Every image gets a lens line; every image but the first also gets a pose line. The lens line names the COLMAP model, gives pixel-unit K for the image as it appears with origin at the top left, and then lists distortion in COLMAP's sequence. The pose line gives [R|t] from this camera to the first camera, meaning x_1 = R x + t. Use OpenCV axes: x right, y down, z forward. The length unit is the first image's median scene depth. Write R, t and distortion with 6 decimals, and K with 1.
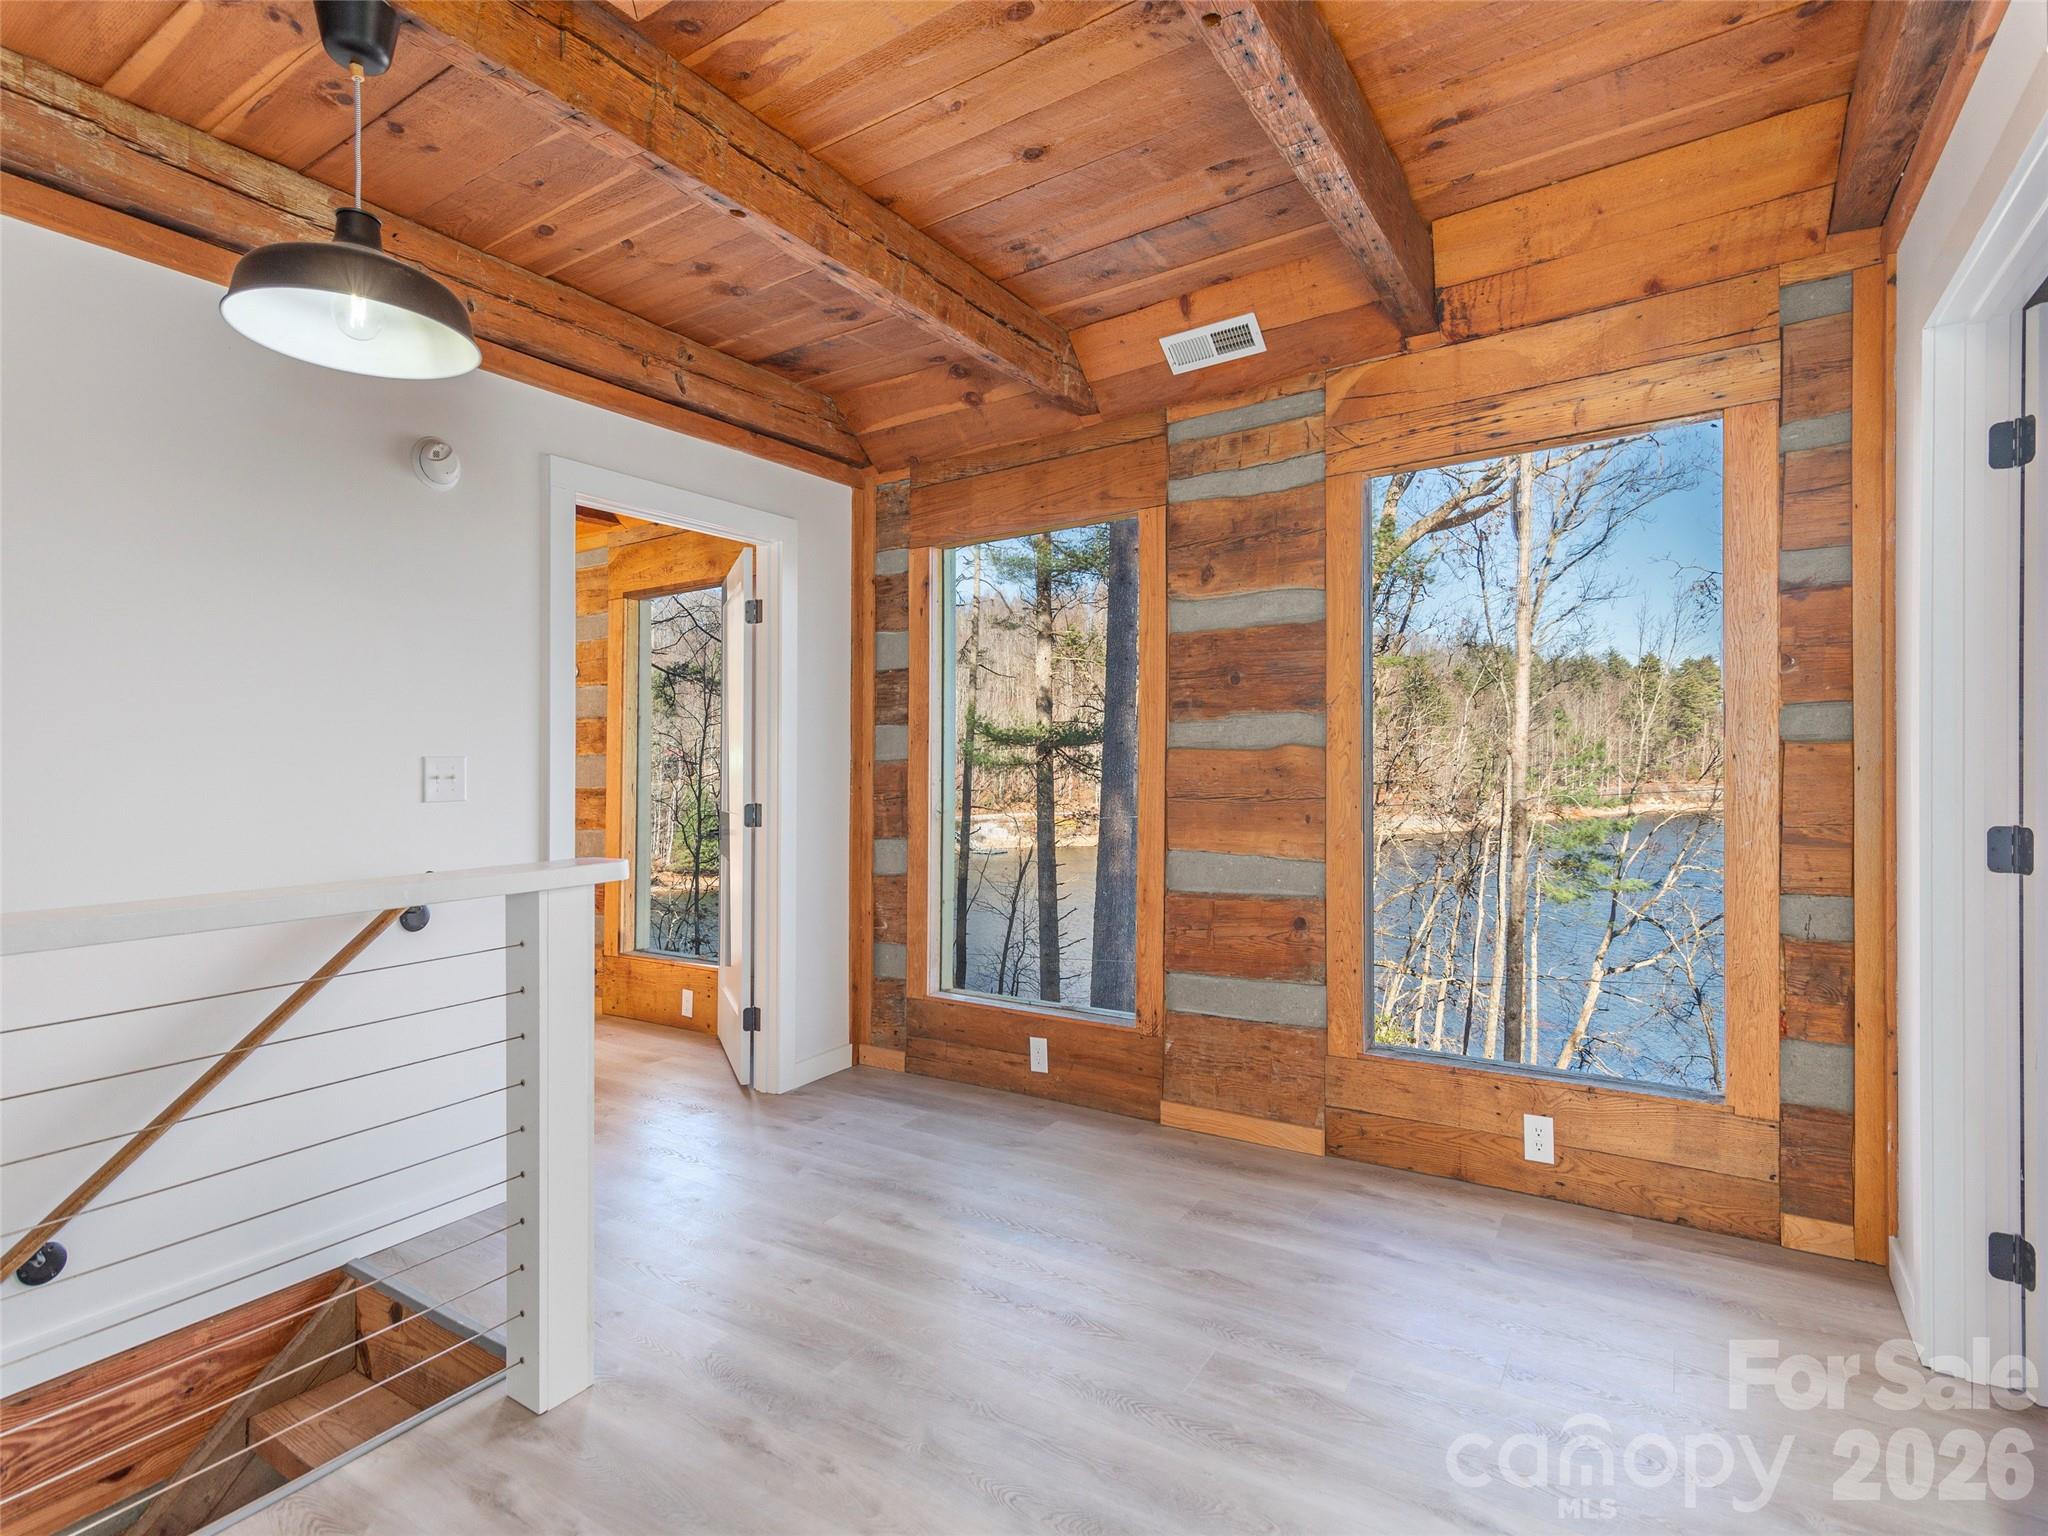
lens RADIAL K [[1002.3, 0, 1027.8], [0, 1002.3, 764.4], [0, 0, 1]] dist [0.009035, 0.000034]
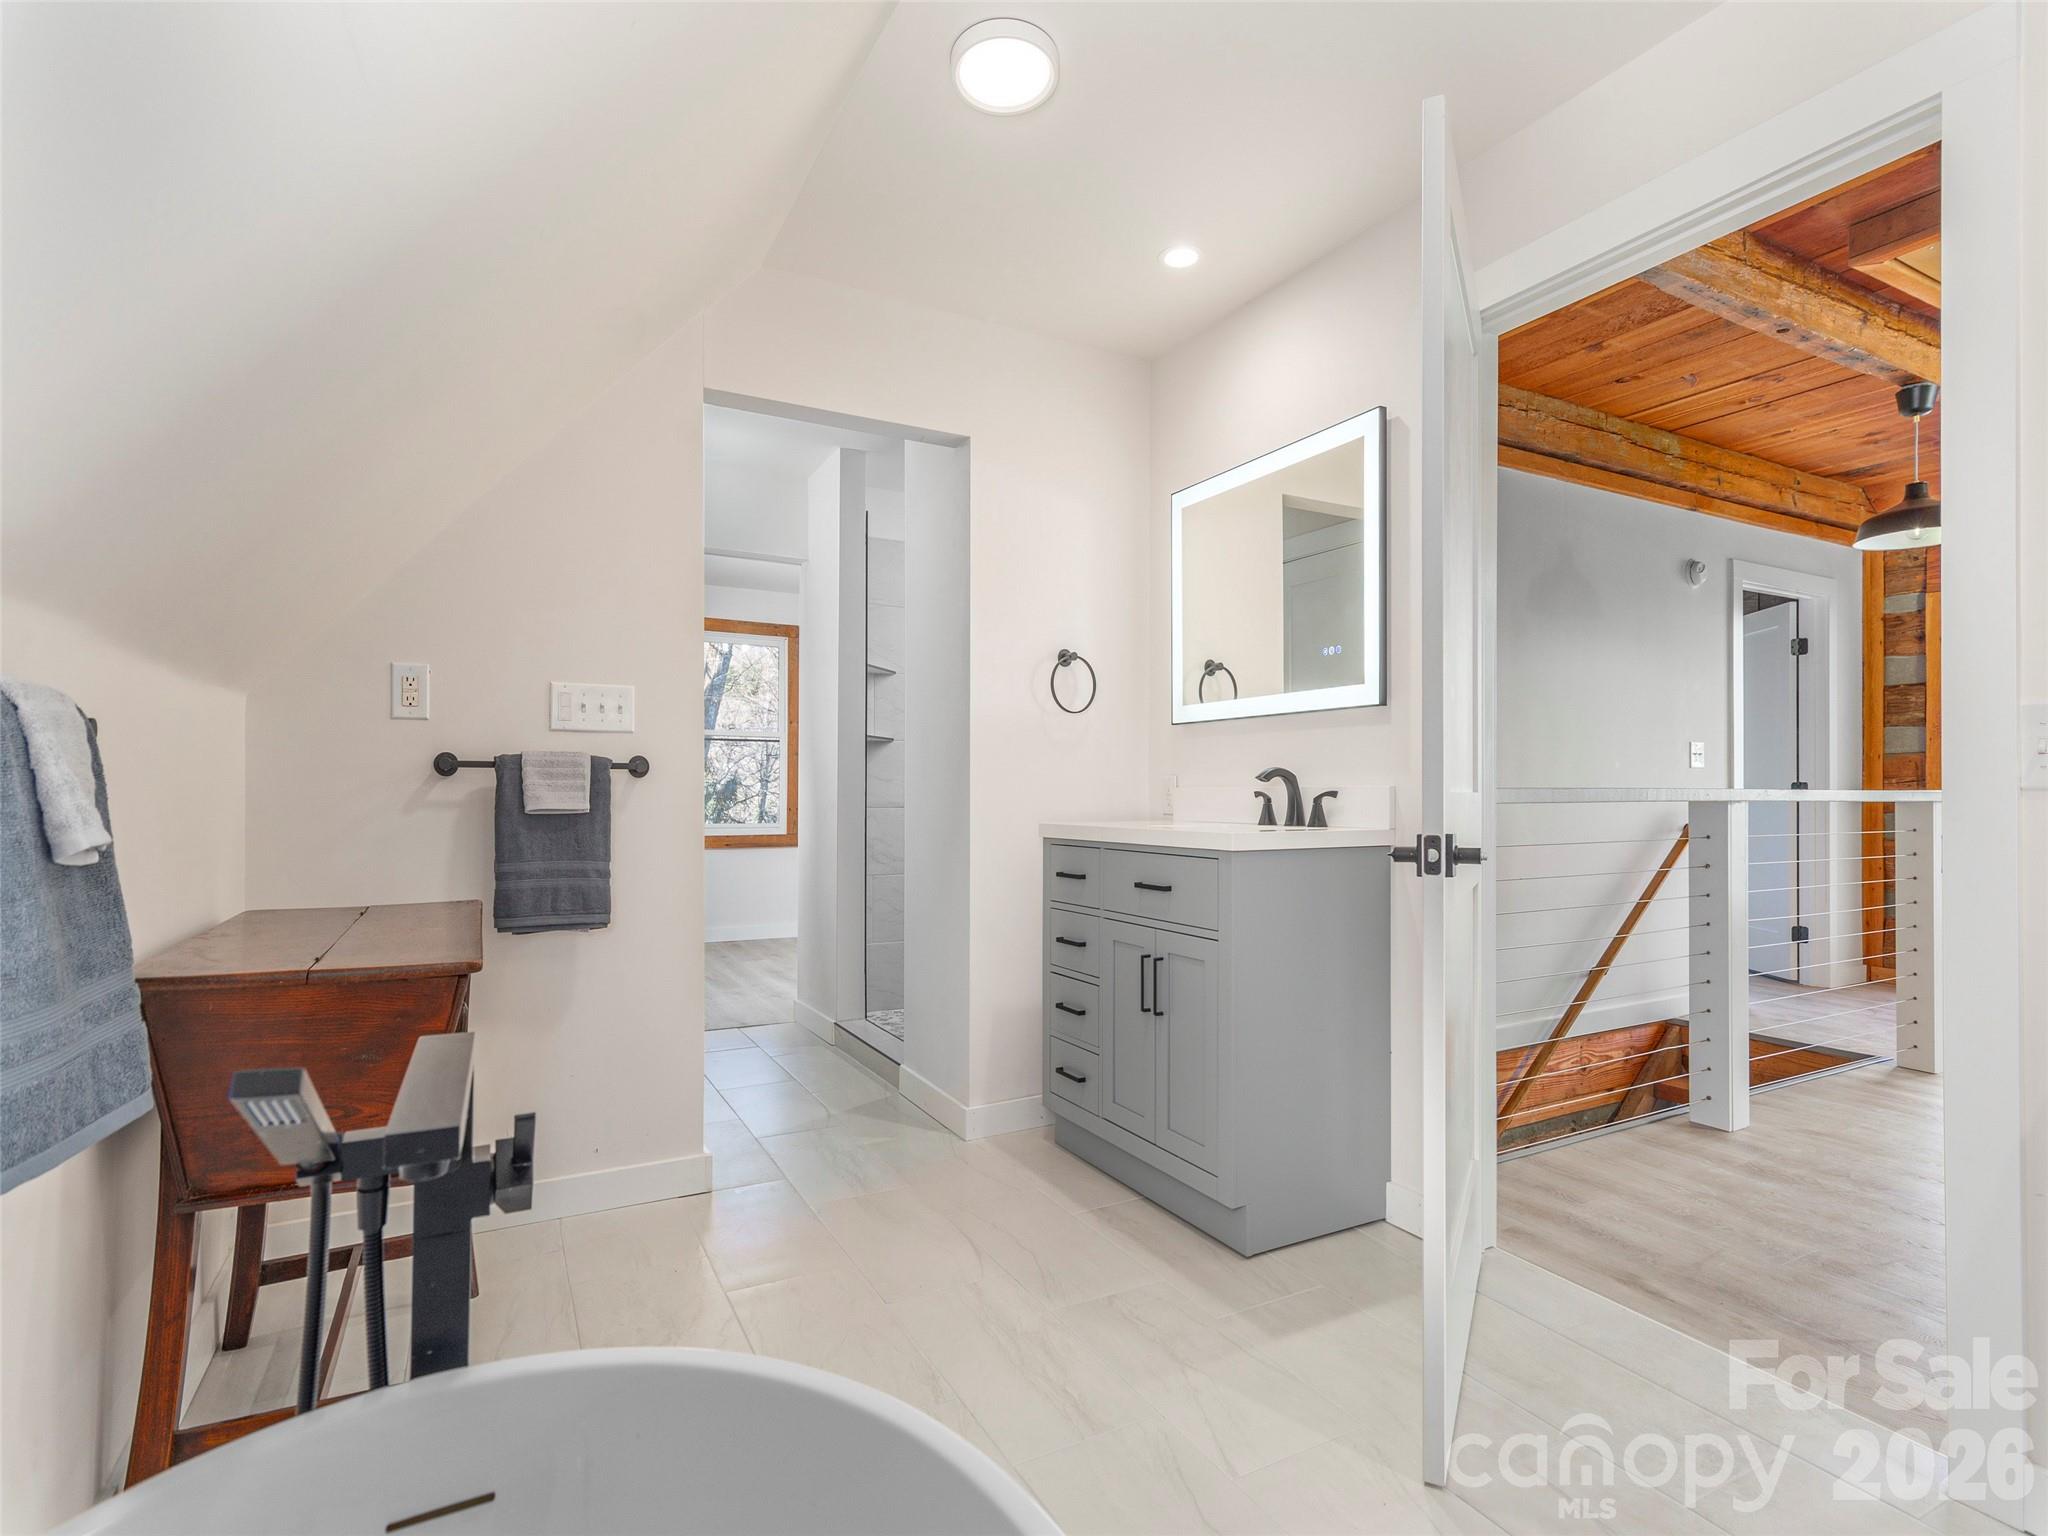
lens RADIAL K [[1002.3, 0, 1027.1], [0, 1002.3, 762.9], [0, 0, 1]] dist [0.009035, 0.000034]
pose [[0.876709, 0.008264, -0.480950, -0.604721], [-0.020885, 0.999563, -0.020896, 0.072046], [0.480568, 0.028365, 0.876499, -0.855788]]
